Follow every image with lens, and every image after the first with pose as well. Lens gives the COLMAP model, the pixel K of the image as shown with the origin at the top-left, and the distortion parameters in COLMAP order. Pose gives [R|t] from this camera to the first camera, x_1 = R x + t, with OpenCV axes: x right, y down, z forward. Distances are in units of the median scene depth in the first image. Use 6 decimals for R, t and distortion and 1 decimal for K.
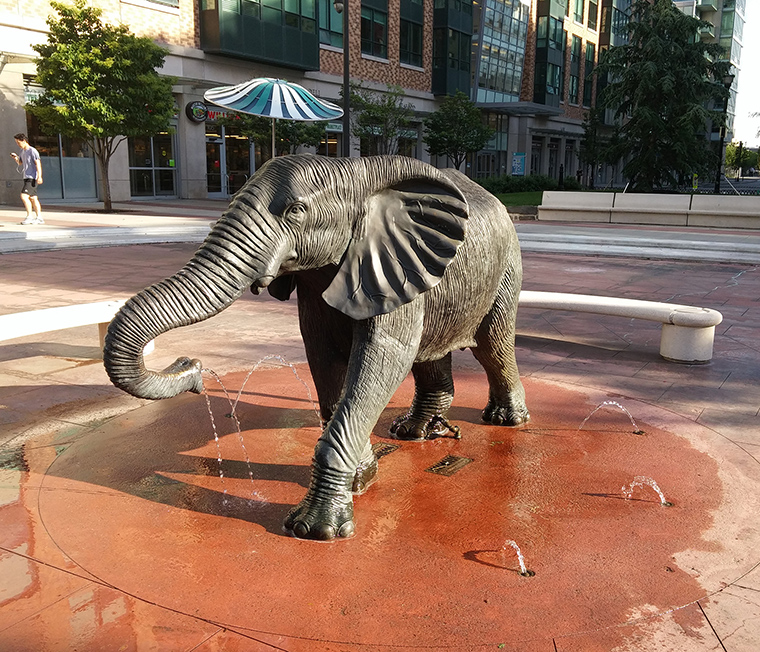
lens RADIAL K [[845.5, 0, 379.3], [0, 845.5, 331.8], [0, 0, 1]] dist [0.074004, 0.000000]
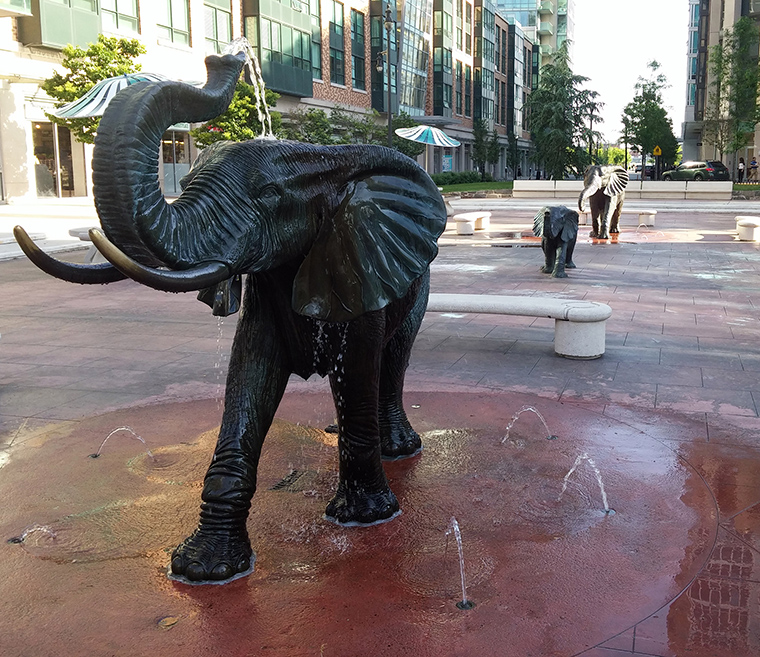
lens RADIAL K [[845.5, 0, 381.6], [0, 845.5, 323.5], [0, 0, 1]] dist [0.074004, 0.000000]
pose [[0.982525, -0.044874, 0.180638, -0.191730], [0.046214, 0.998926, -0.003212, 0.057401], [-0.180300, 0.011504, 0.983544, -0.311318]]
